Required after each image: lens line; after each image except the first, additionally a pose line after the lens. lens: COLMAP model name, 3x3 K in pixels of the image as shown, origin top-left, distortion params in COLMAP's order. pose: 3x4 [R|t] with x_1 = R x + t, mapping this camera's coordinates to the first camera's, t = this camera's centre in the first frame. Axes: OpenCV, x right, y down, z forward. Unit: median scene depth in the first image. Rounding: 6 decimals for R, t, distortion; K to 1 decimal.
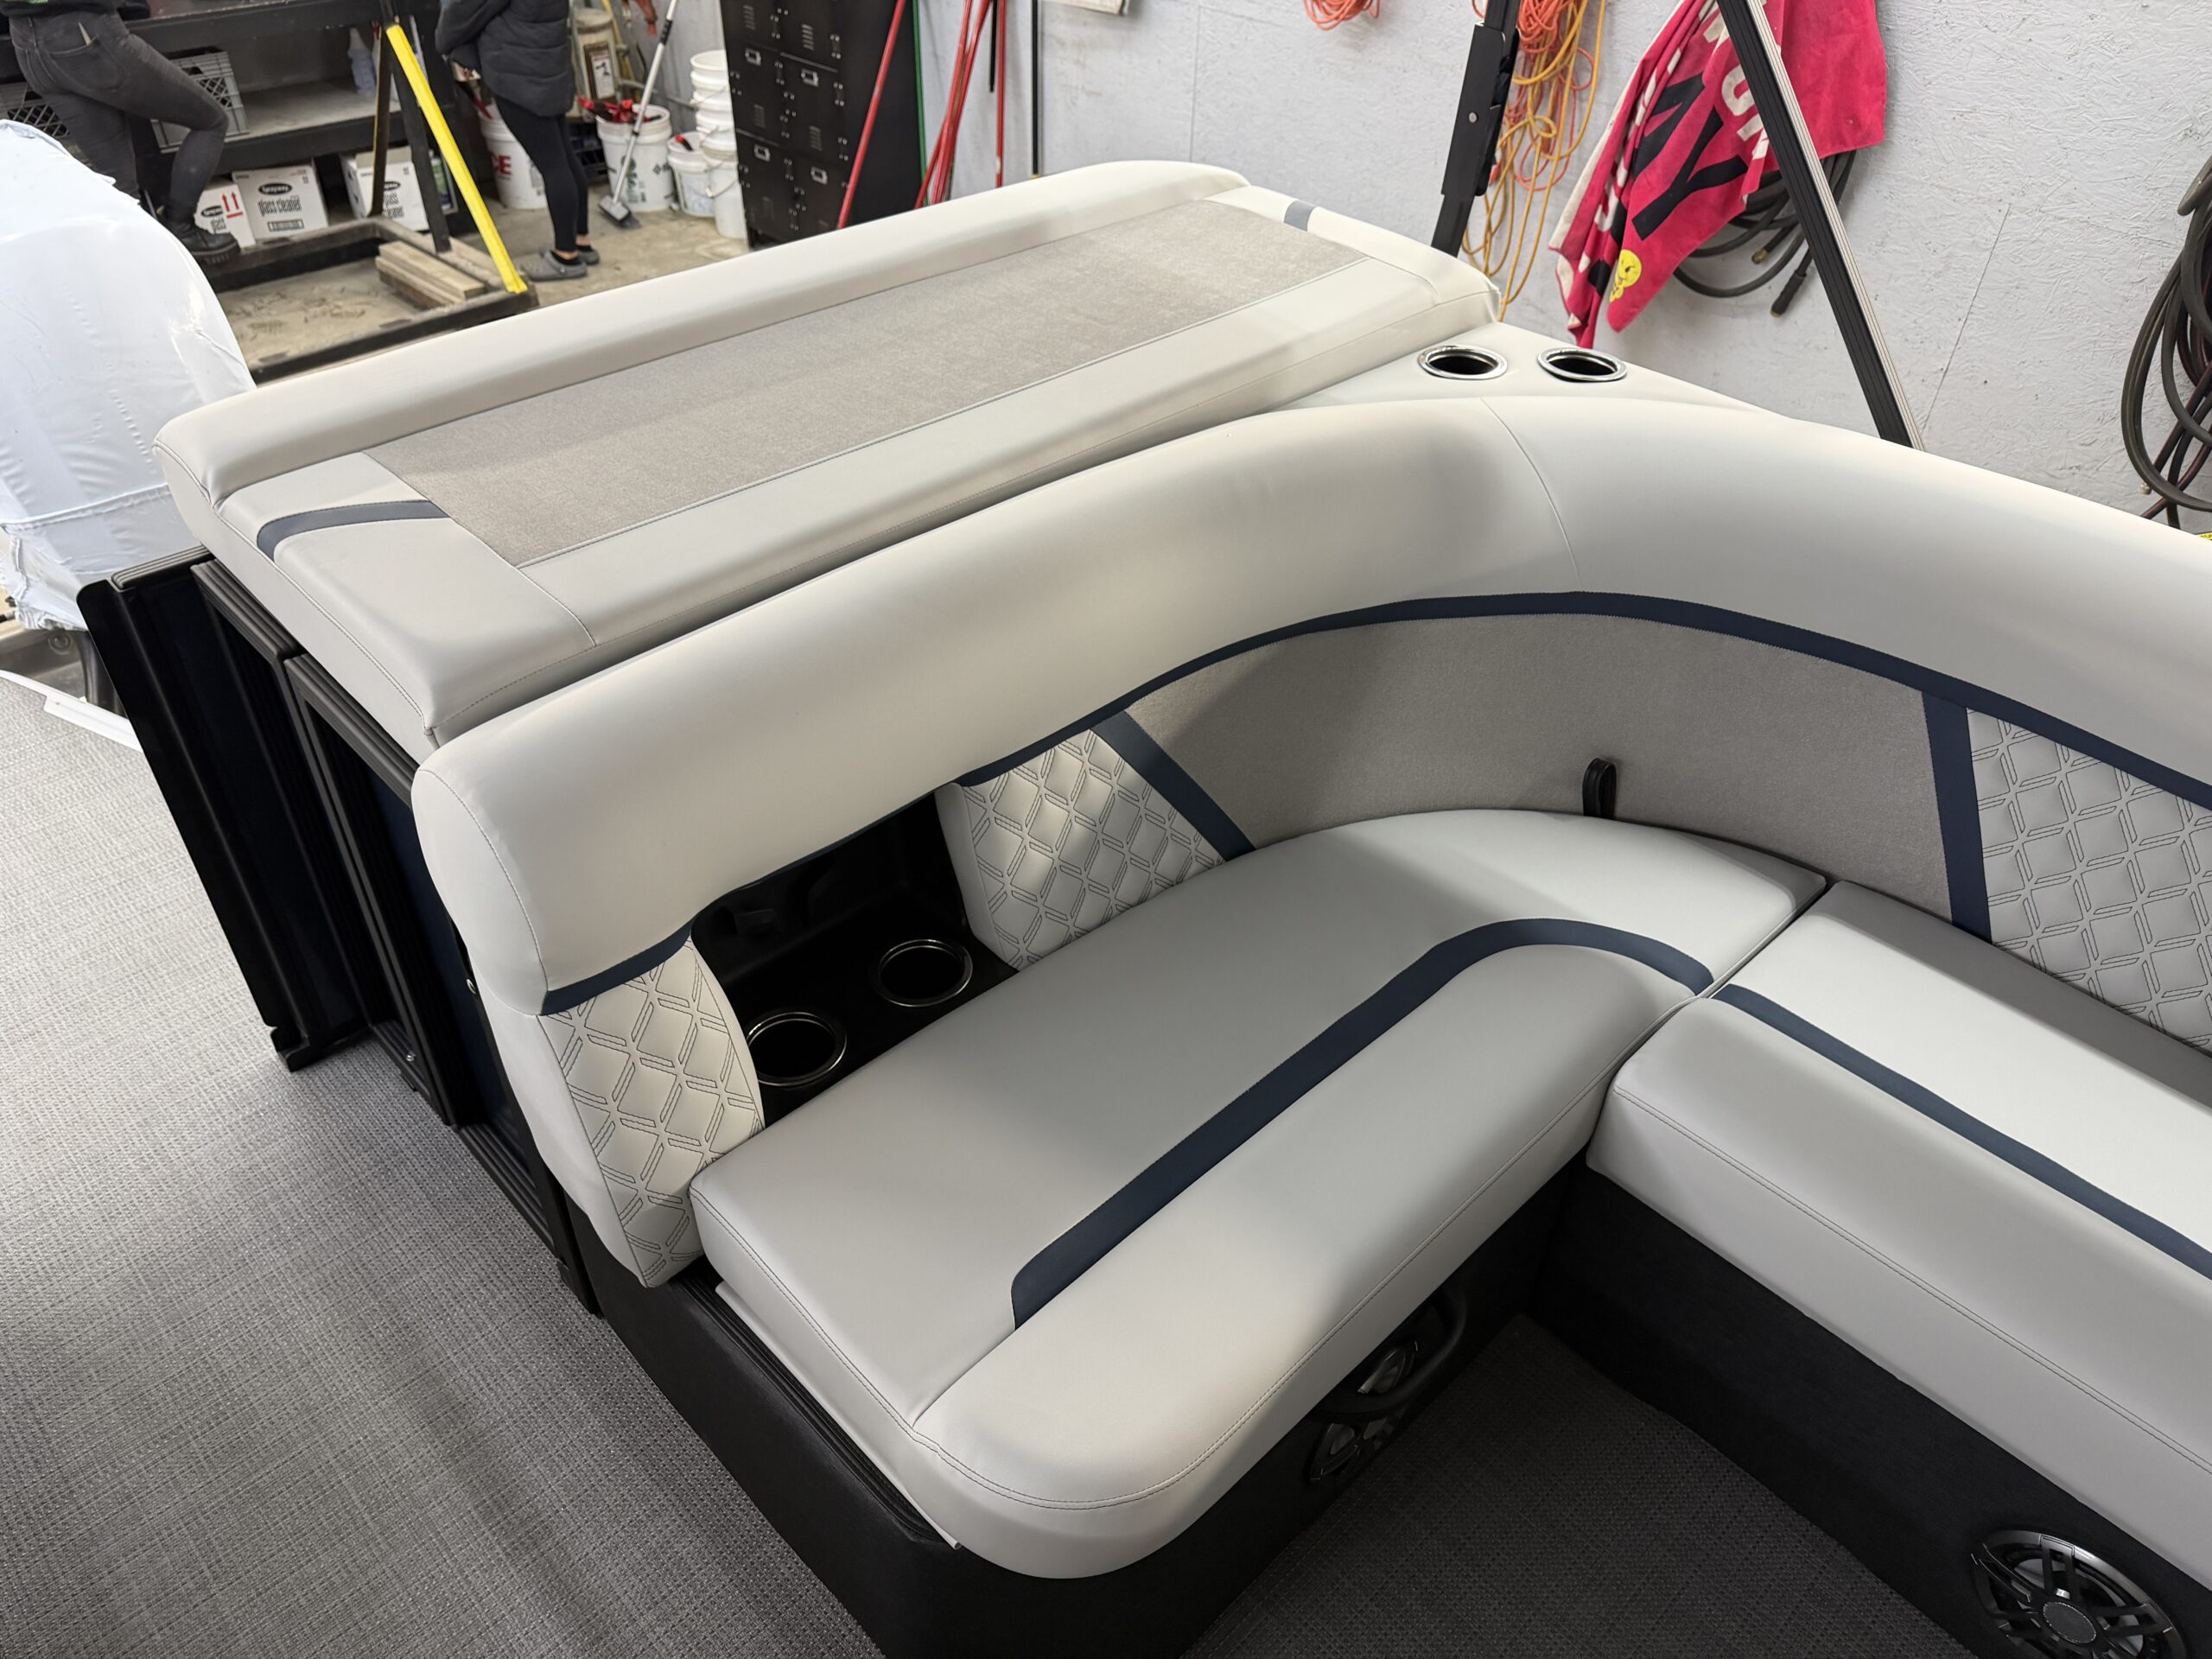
lens RADIAL K [[1561.3, 0, 1099.2], [0, 1561.3, 827.5], [0, 0, 1]] dist [0.021036, -0.026304]
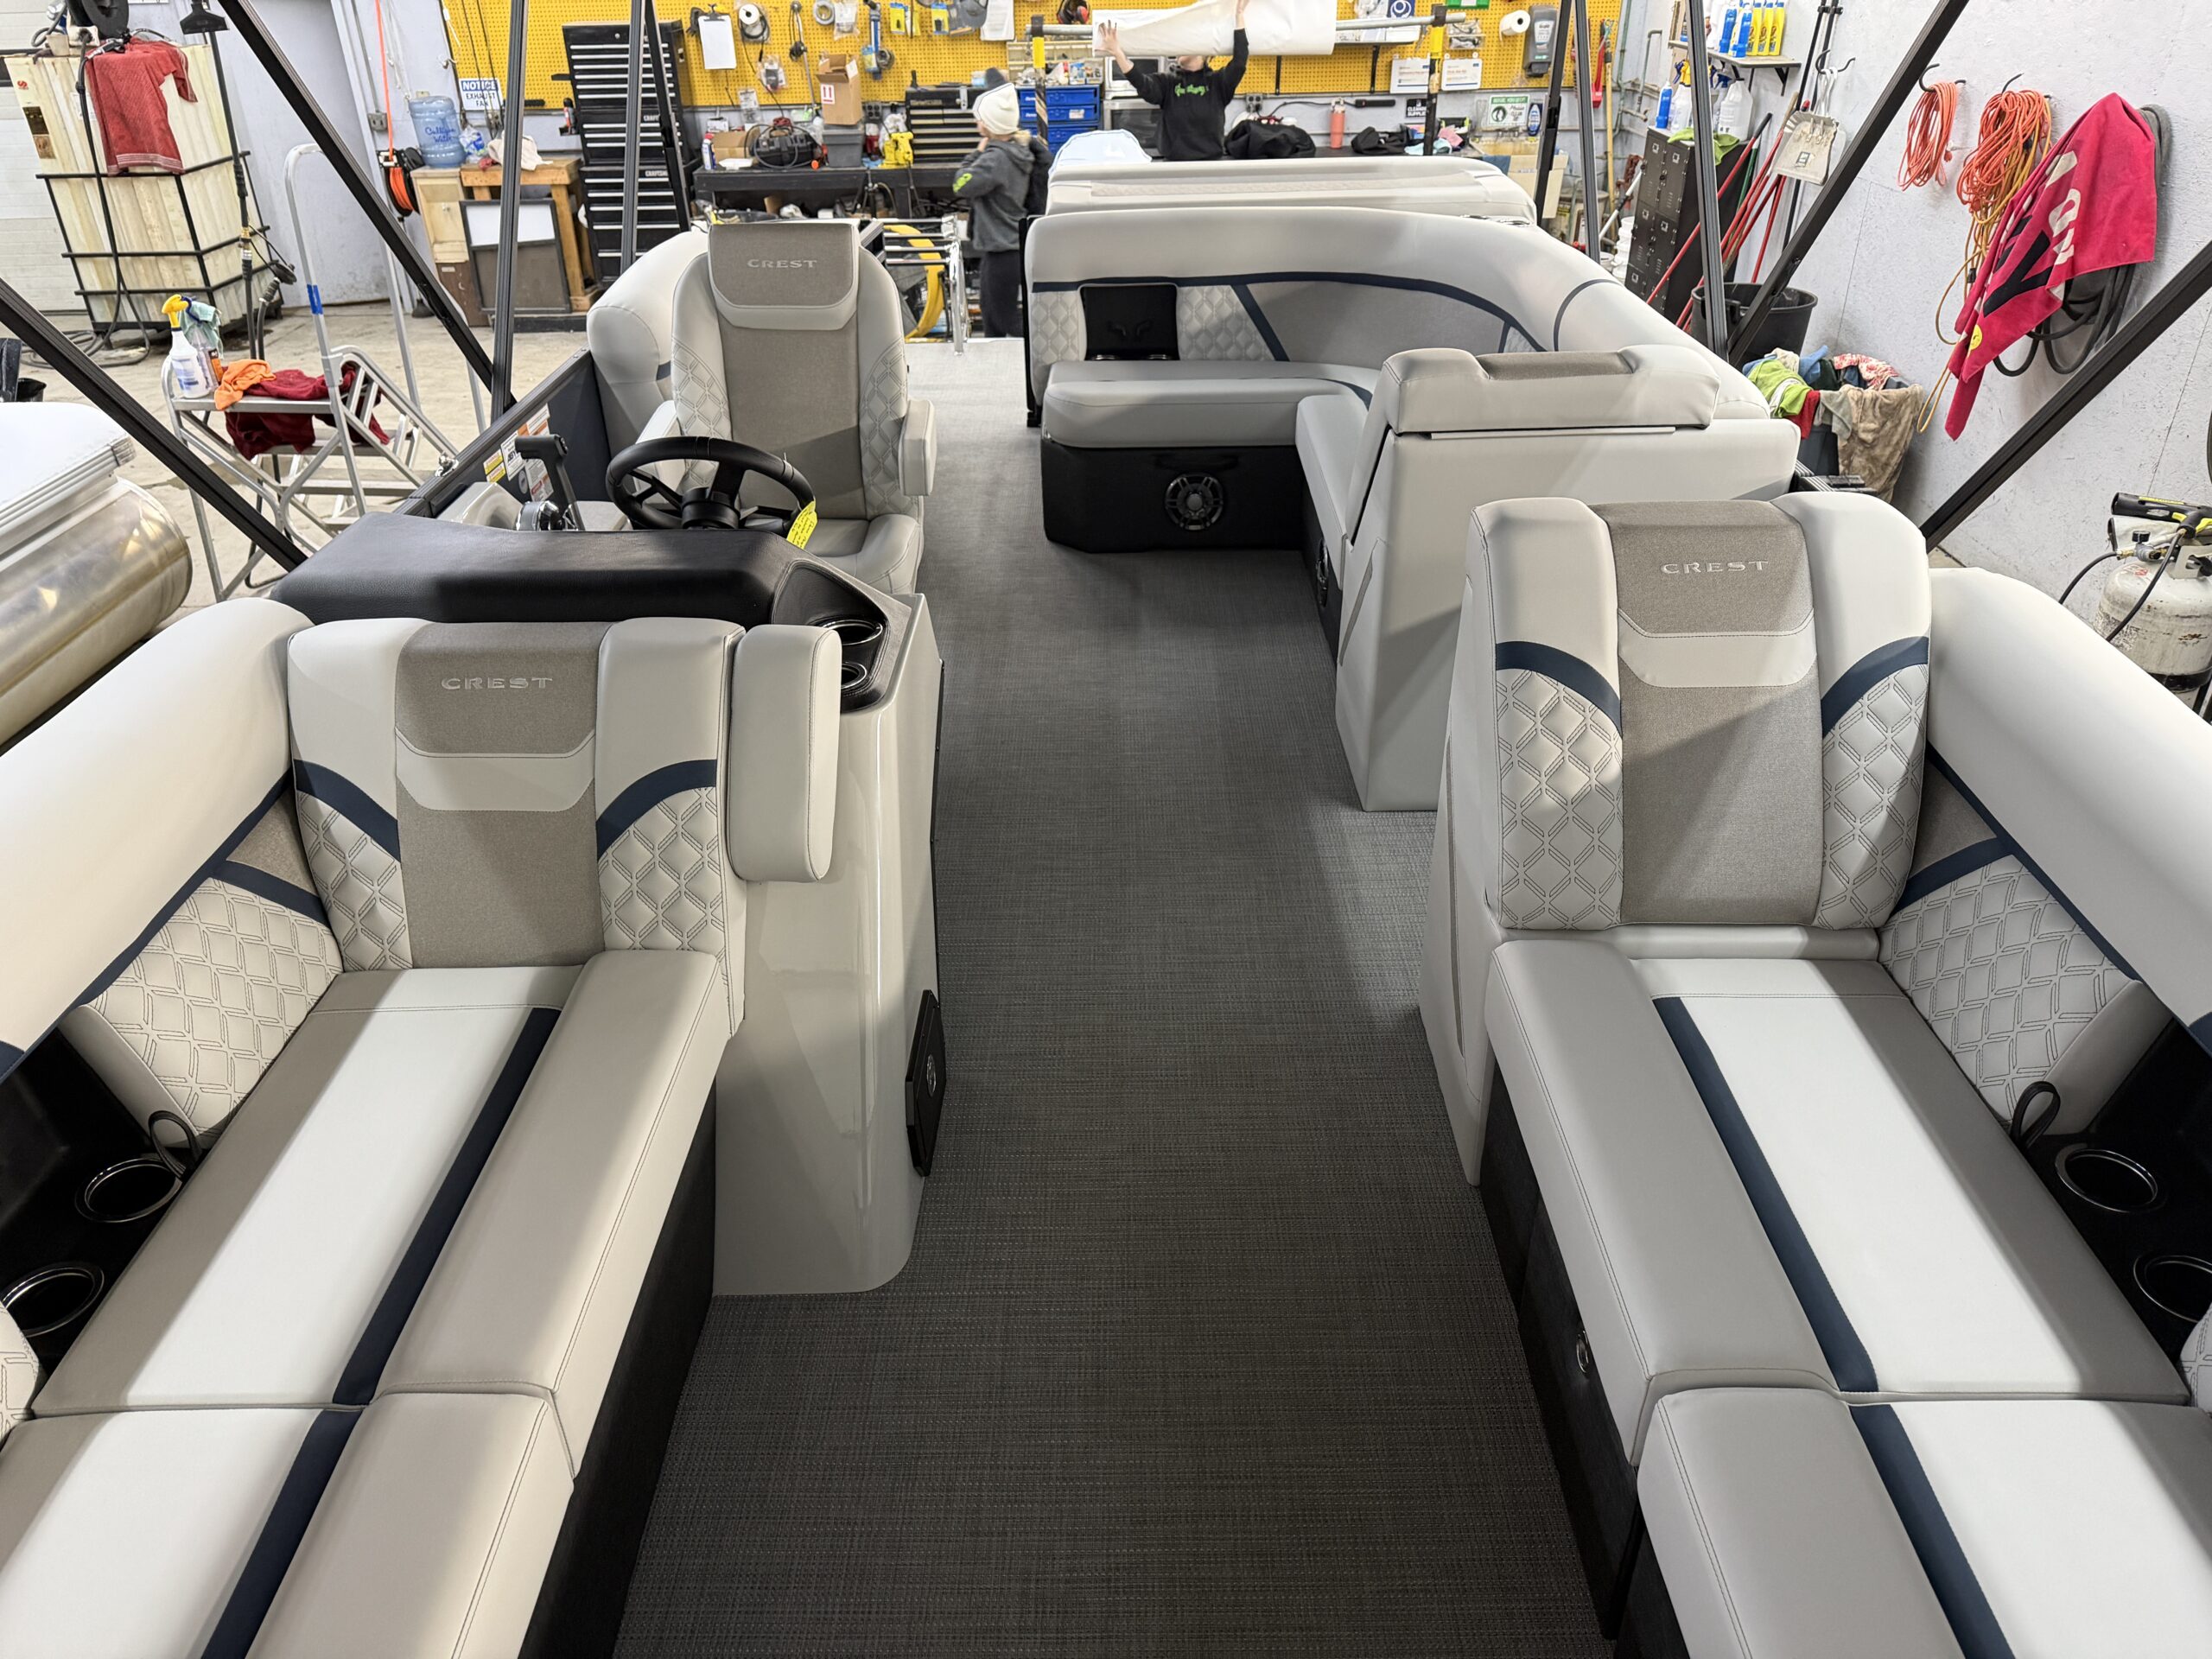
lens RADIAL K [[1561.3, 0, 1087.7], [0, 1561.3, 854.2], [0, 0, 1]] dist [0.021036, -0.026304]
pose [[0.705784, 0.333103, -0.625229, 0.927599], [-0.416488, 0.909031, 0.014155, 0.452996], [0.573068, 0.250410, 0.780313, -0.551317]]
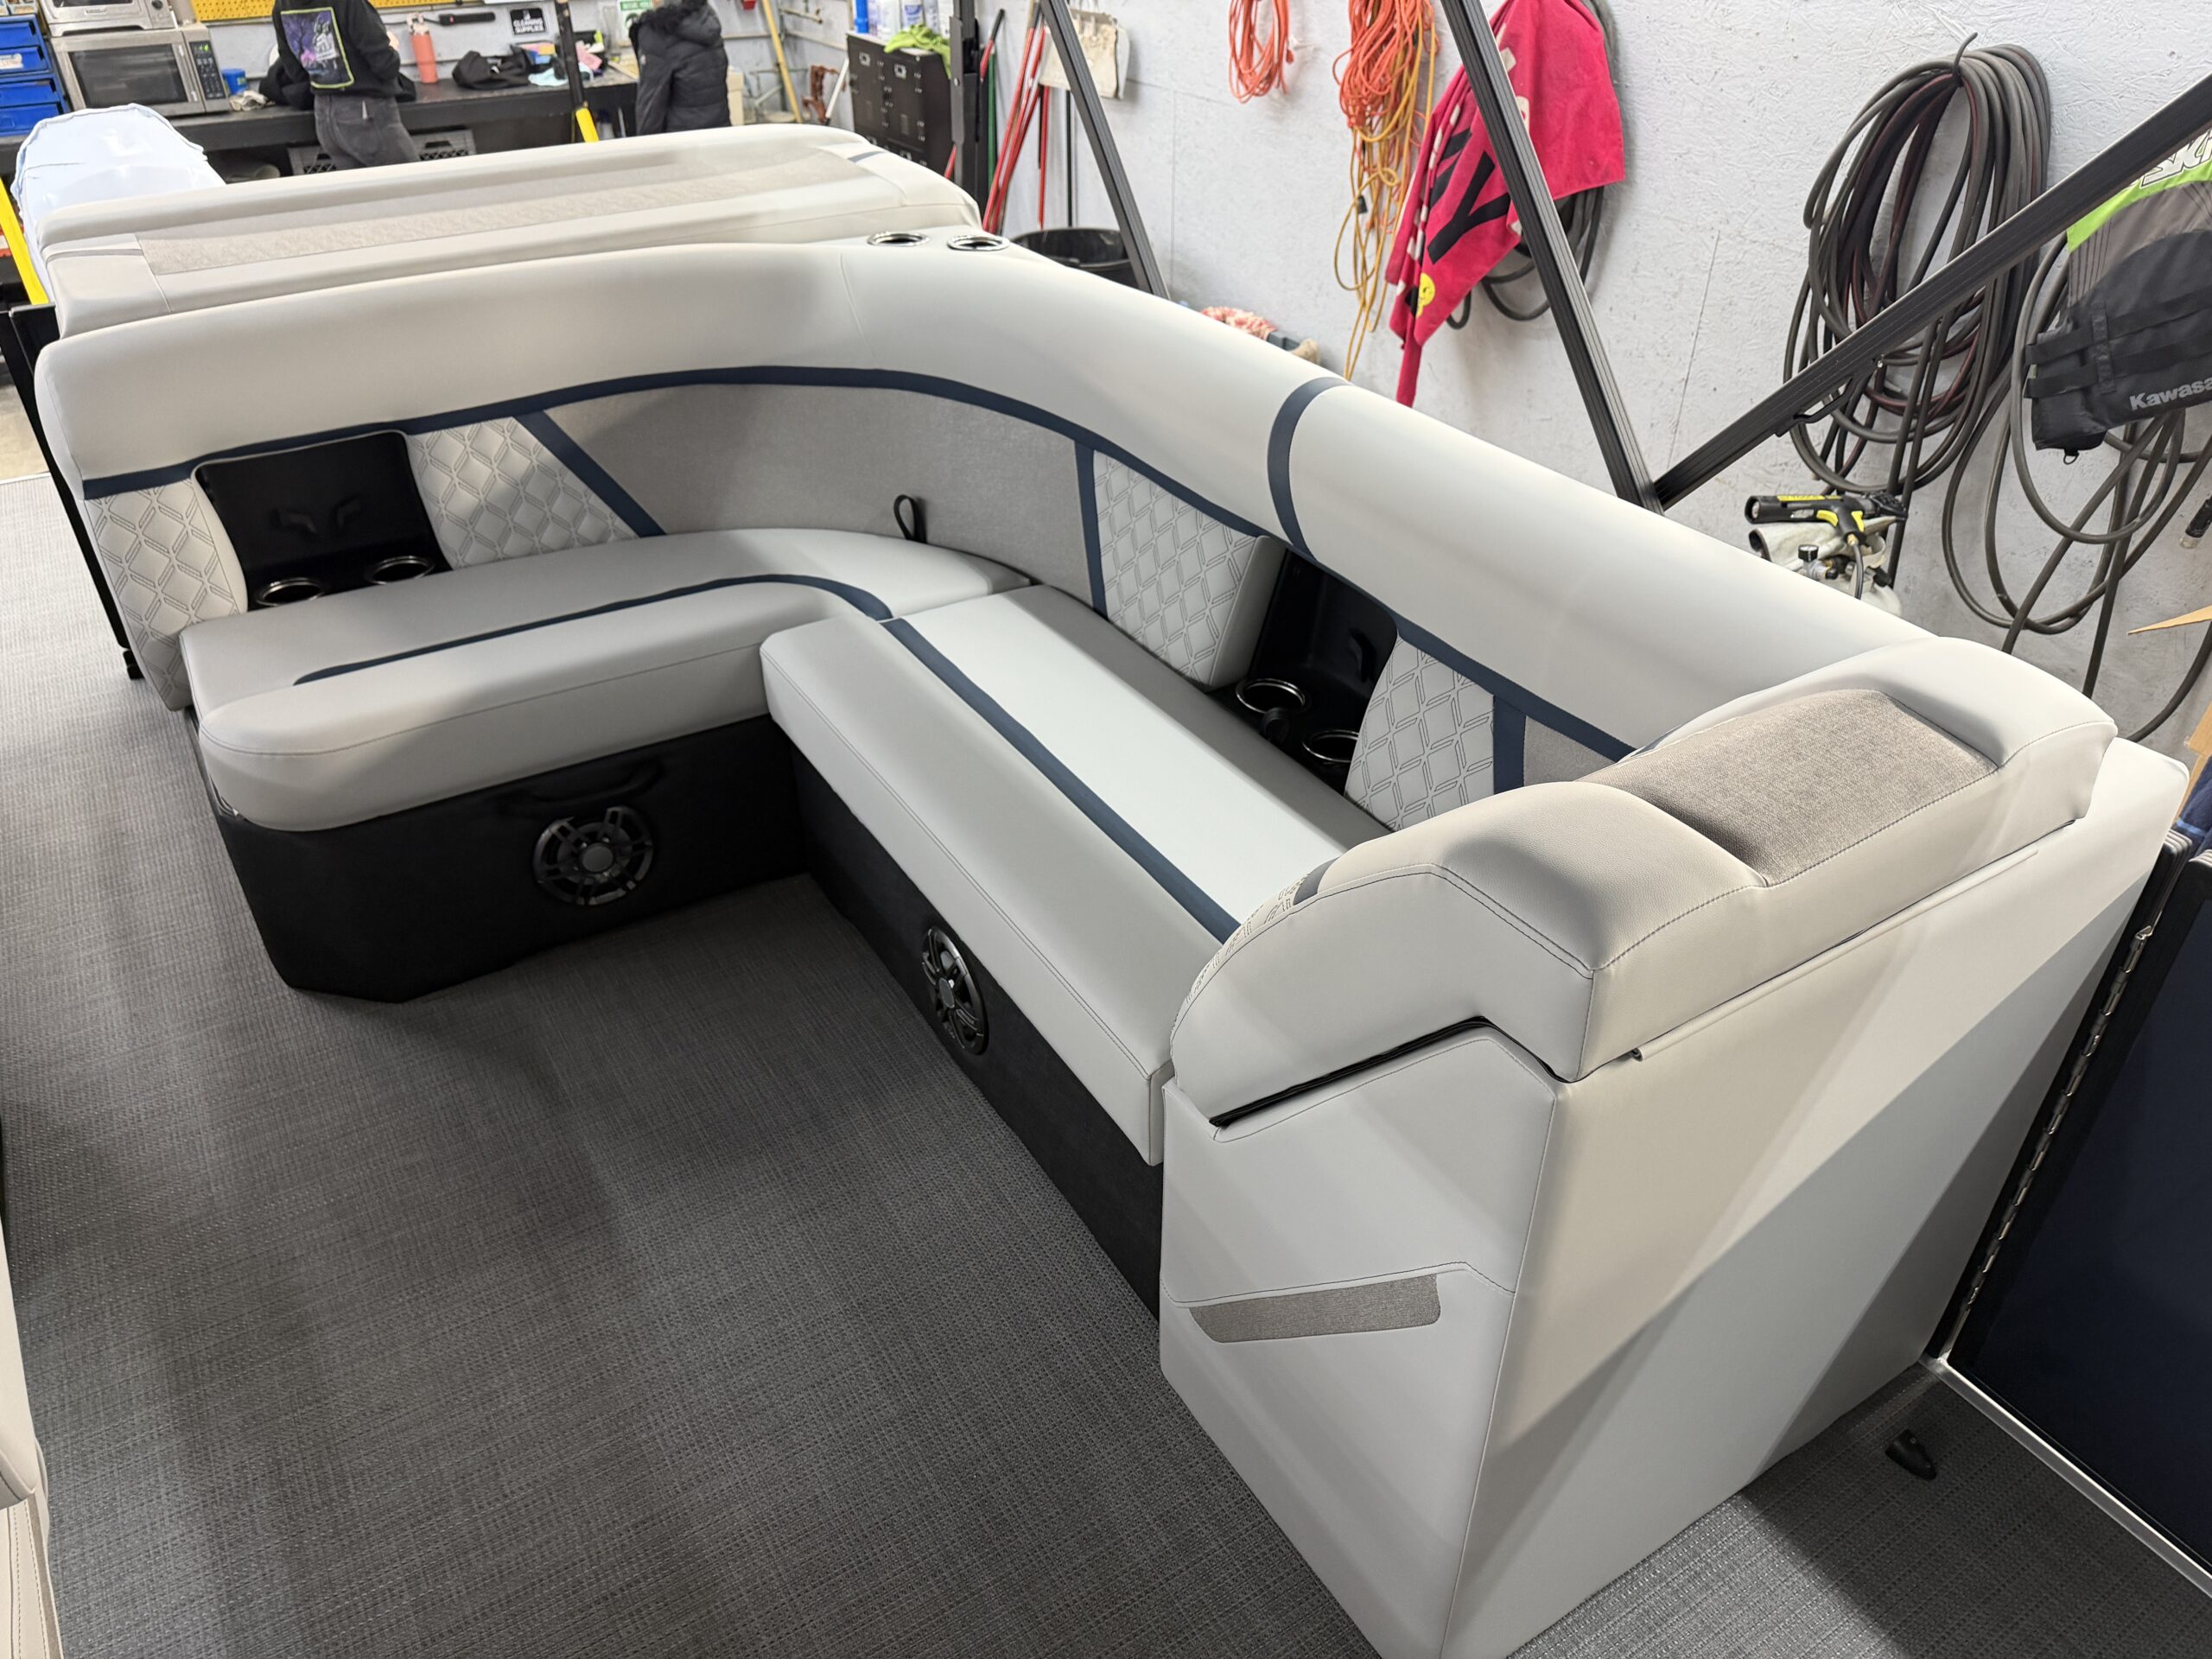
lens RADIAL K [[1561.3, 0, 1105.5], [0, 1561.3, 841.7], [0, 0, 1]] dist [0.021036, -0.026304]
pose [[0.975268, 0.099769, -0.197228, 0.422063], [-0.115447, 0.990870, -0.069633, 0.181057], [0.188480, 0.090680, 0.977882, -0.170958]]
